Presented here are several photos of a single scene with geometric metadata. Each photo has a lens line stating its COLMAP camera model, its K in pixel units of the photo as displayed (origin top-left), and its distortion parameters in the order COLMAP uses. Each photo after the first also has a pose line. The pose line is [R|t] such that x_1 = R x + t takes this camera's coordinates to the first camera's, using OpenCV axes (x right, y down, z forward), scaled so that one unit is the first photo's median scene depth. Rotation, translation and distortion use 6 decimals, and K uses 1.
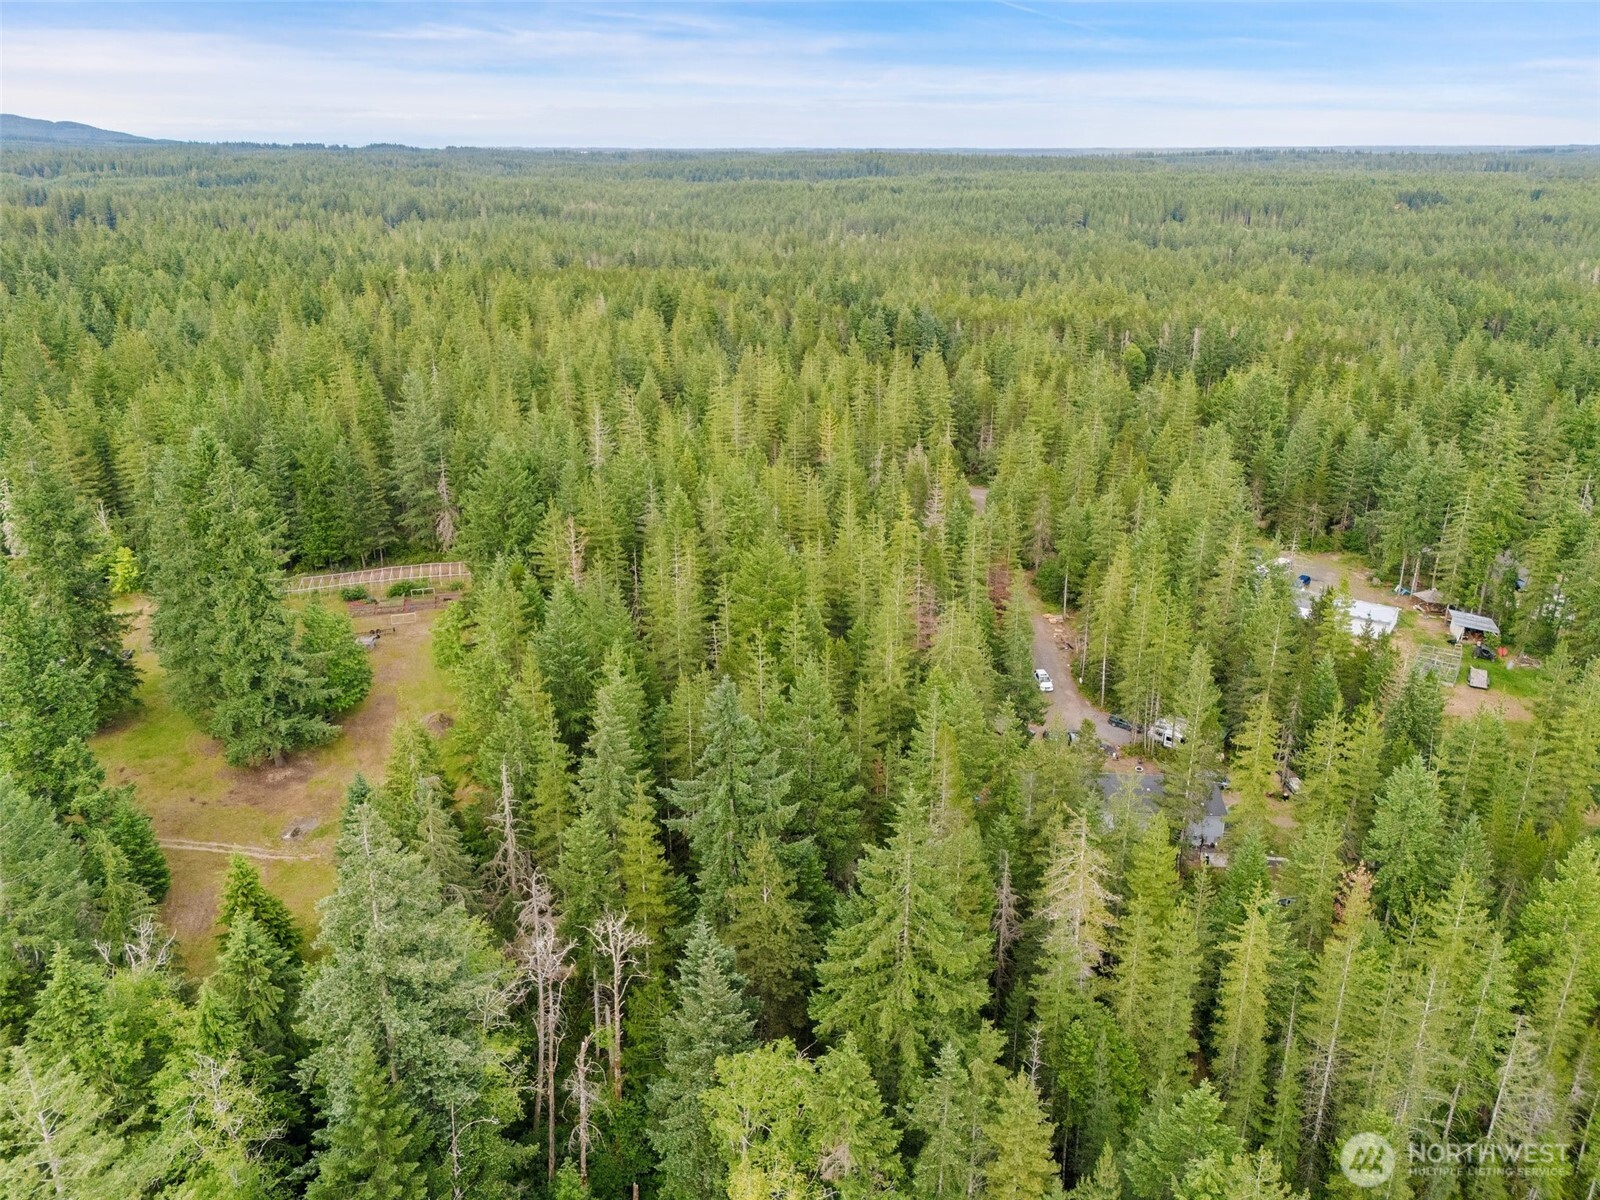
lens RADIAL K [[1189.6, 0, 800.0], [0, 1189.6, 600.0], [0, 0, 1]] dist [0.073581, -0.072012]
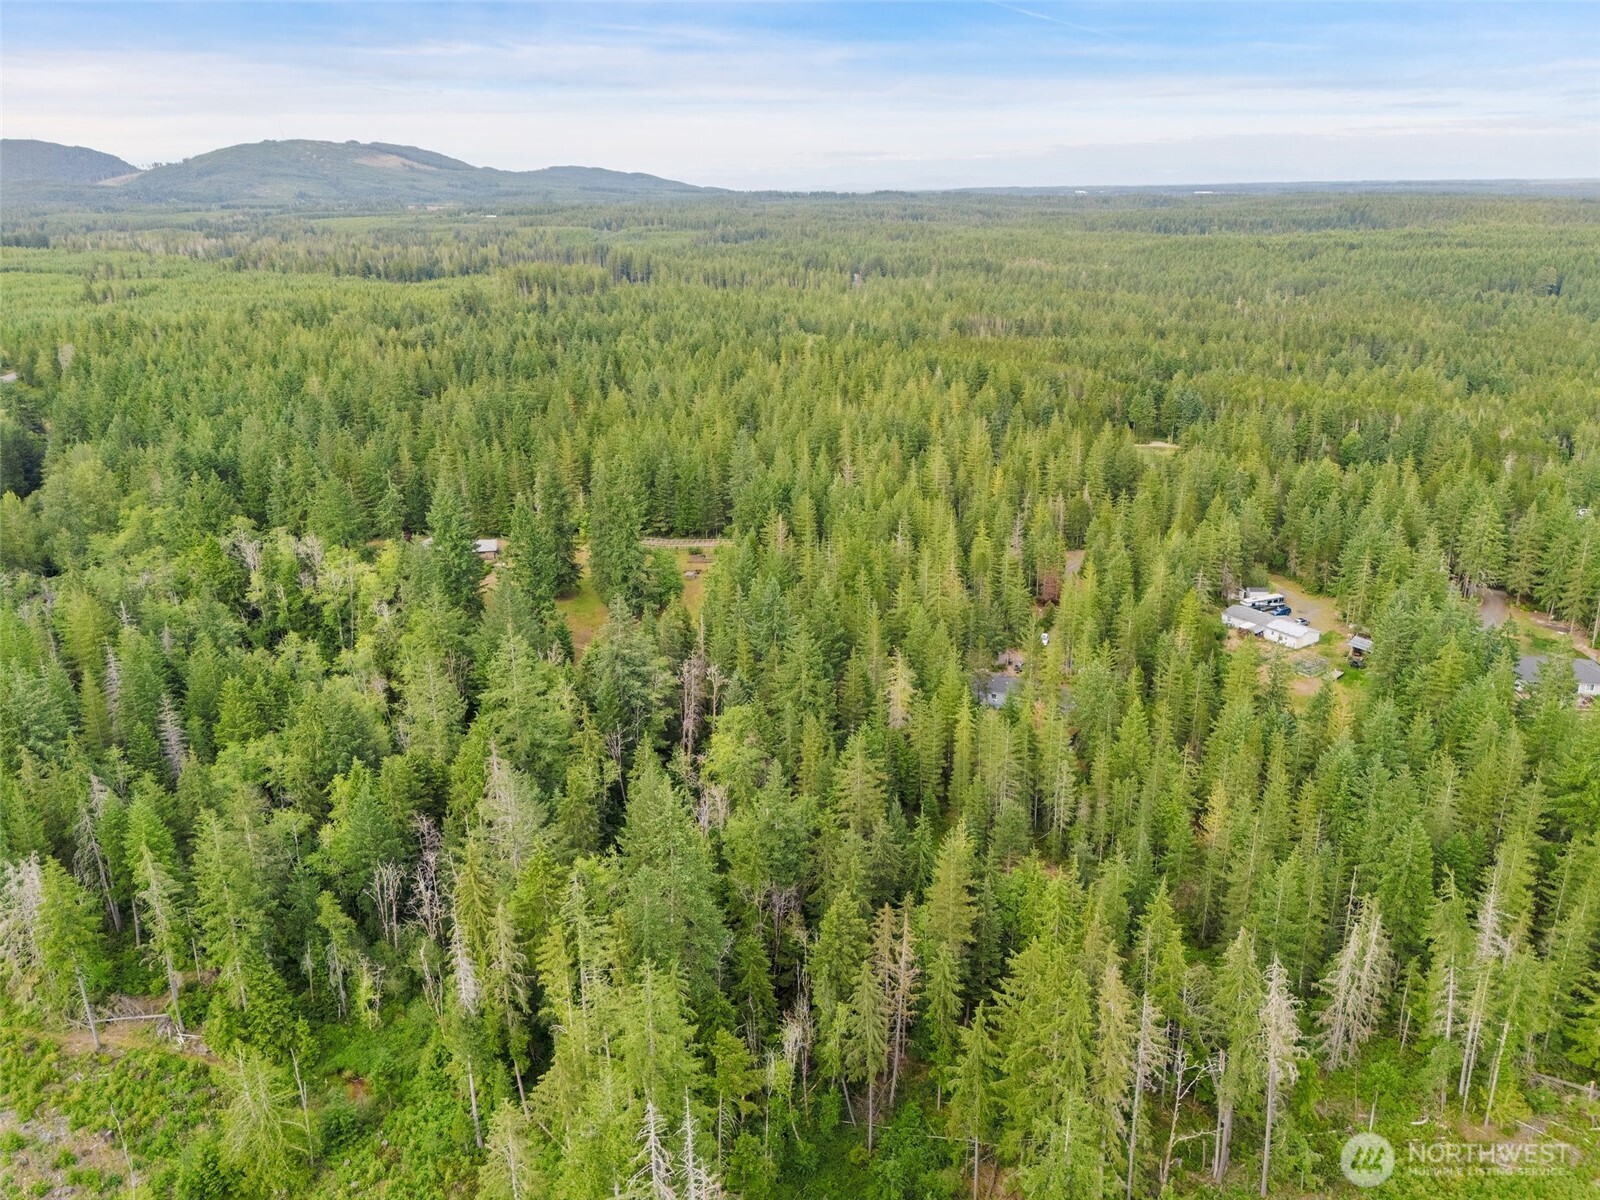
lens RADIAL K [[1168.7, 0, 796.0], [0, 1168.7, 601.0], [0, 0, 1]] dist [0.069951, -0.064612]
pose [[0.926019, 0.118791, -0.358299, 0.331352], [-0.127535, 0.991834, -0.000778, 0.042614], [0.355281, 0.046416, 0.933607, -0.469235]]
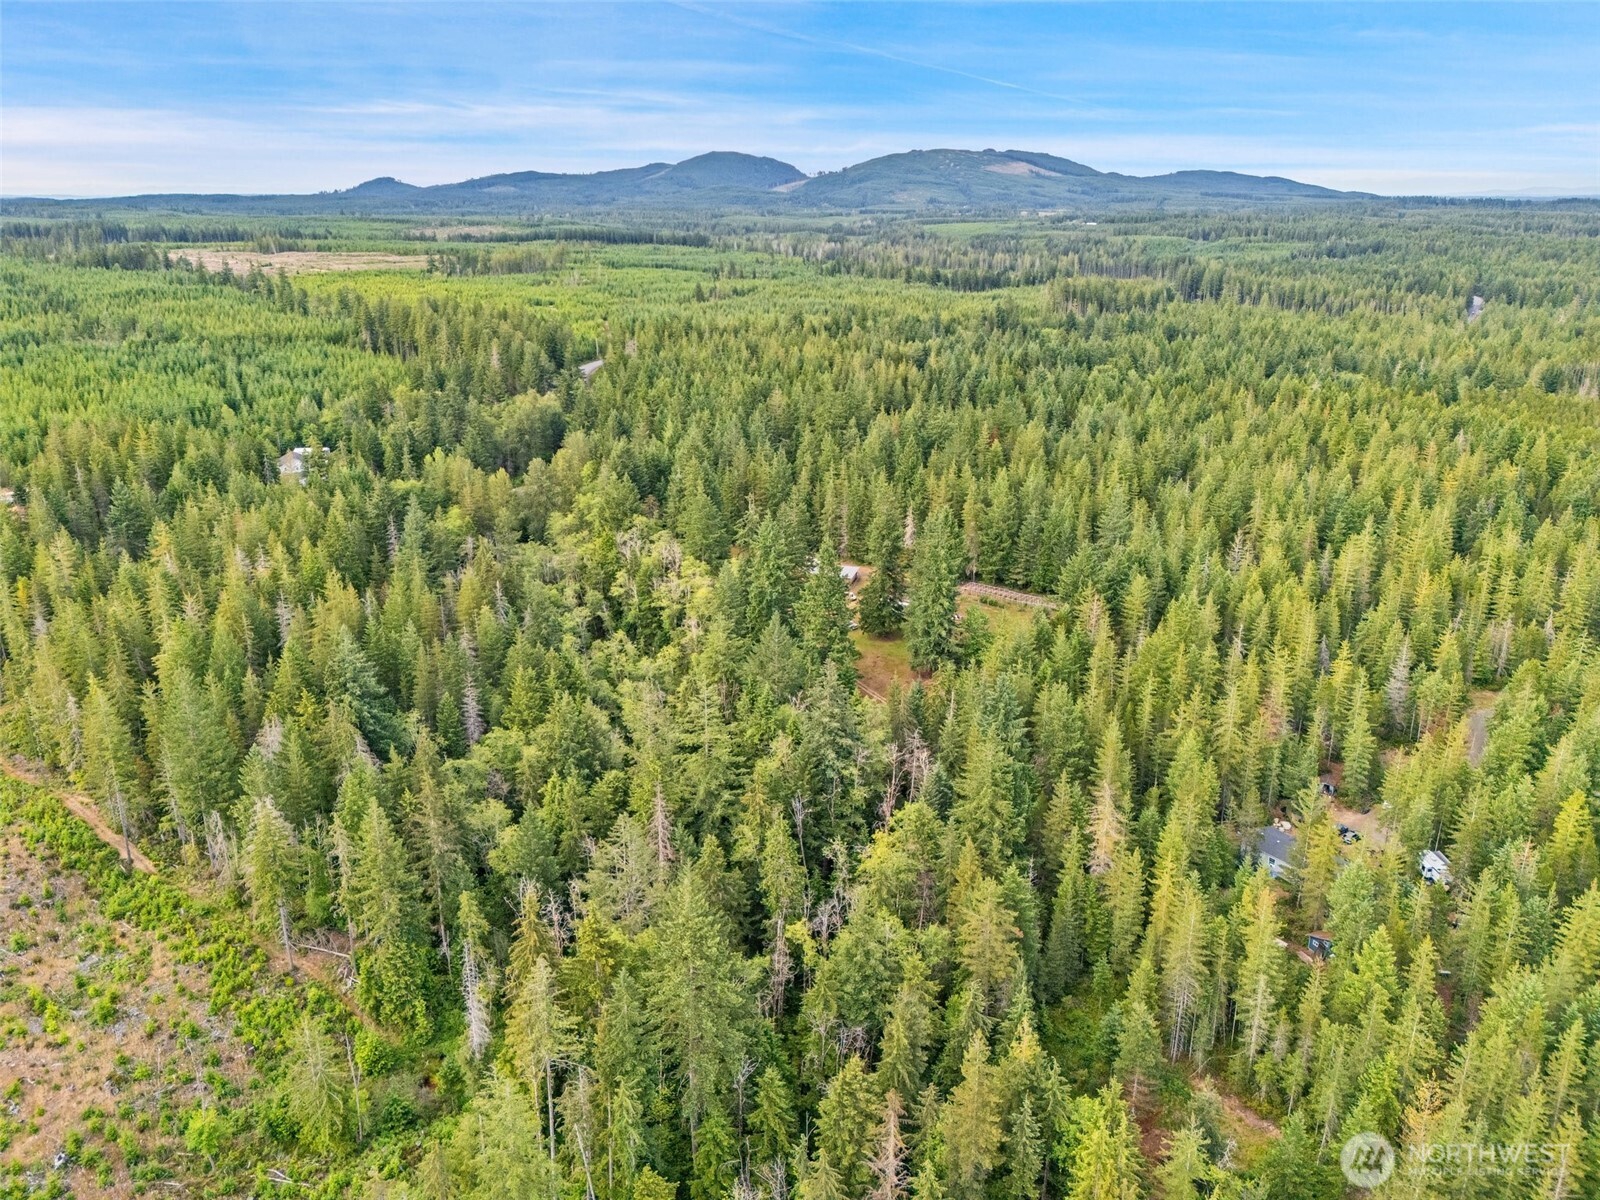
lens RADIAL K [[1158.9, 0, 795.8], [0, 1158.9, 599.9], [0, 0, 1]] dist [0.062837, -0.053798]
pose [[0.640622, 0.255234, -0.724196, 0.478591], [-0.277328, 0.956385, 0.091743, -0.059809], [0.716026, 0.142068, 0.683465, -0.300151]]
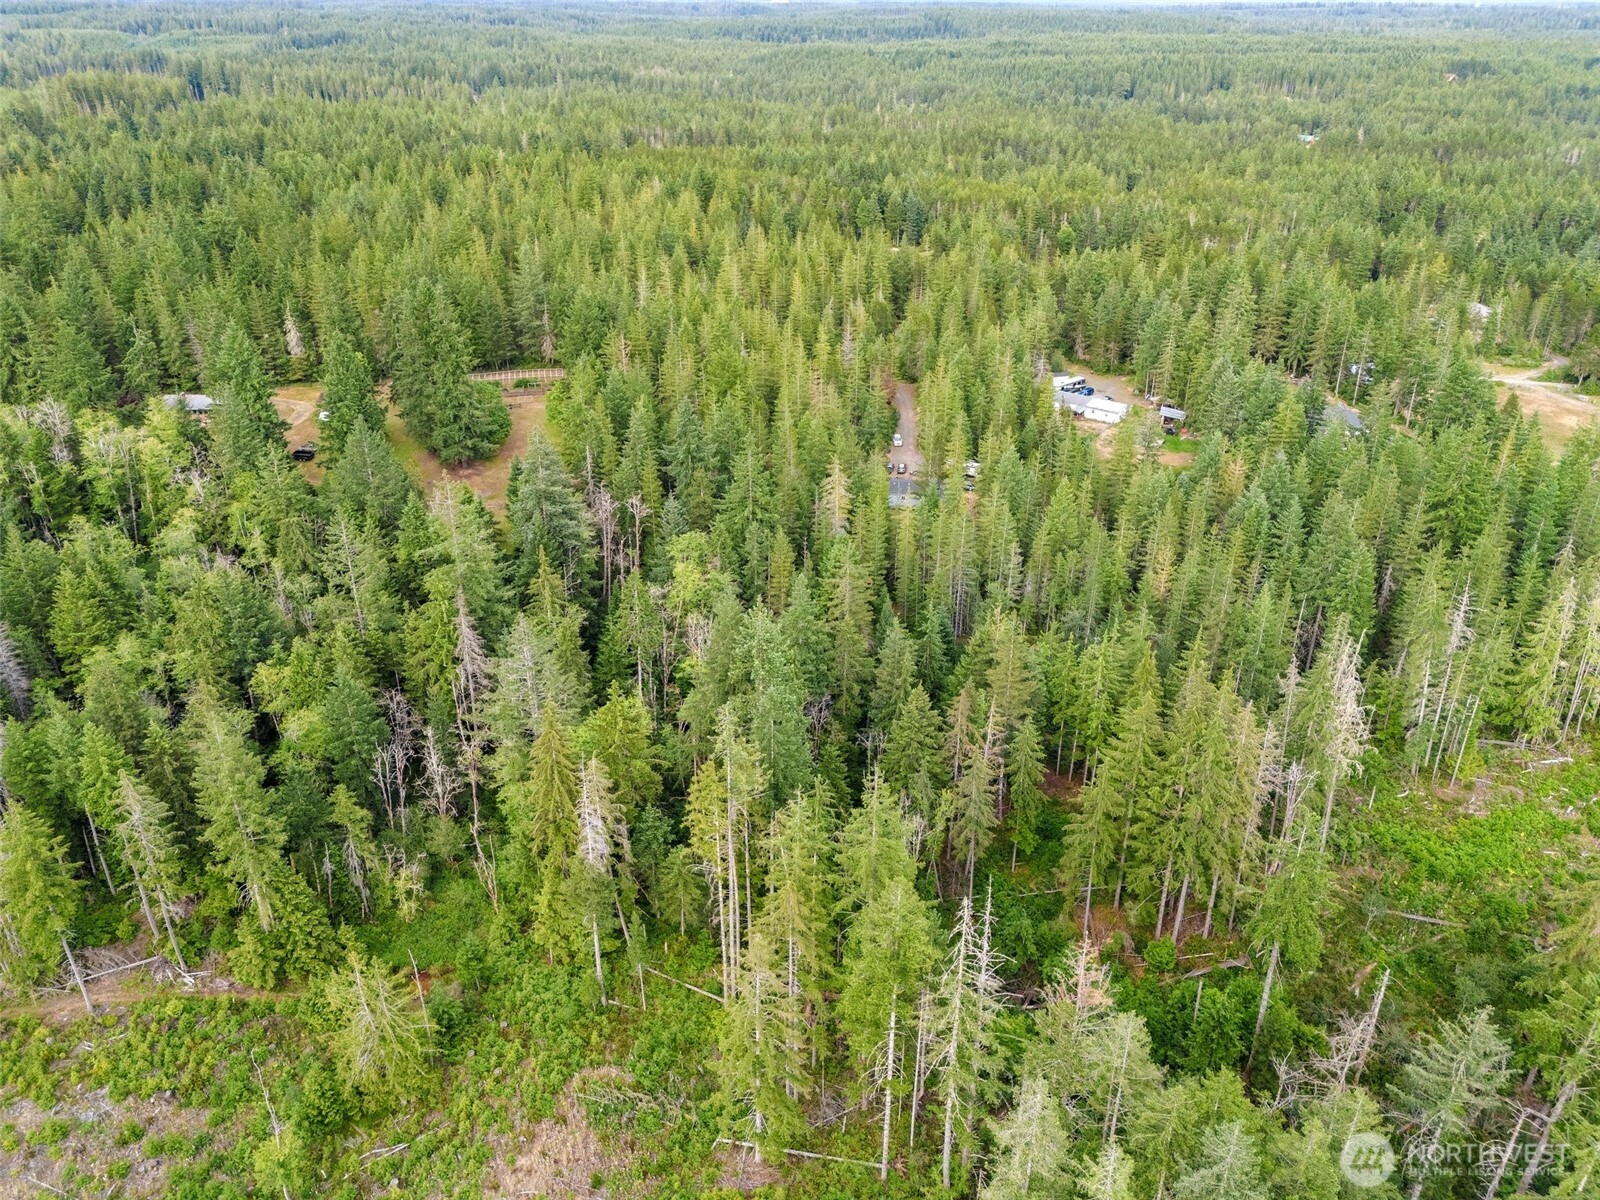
lens RADIAL K [[1158.9, 0, 795.8], [0, 1158.9, 599.9], [0, 0, 1]] dist [0.062837, -0.053798]
pose [[0.998060, 0.030546, -0.054247, 0.111346], [-0.024091, 0.992970, 0.115892, 0.076004], [0.057406, -0.114360, 0.991779, -0.485047]]
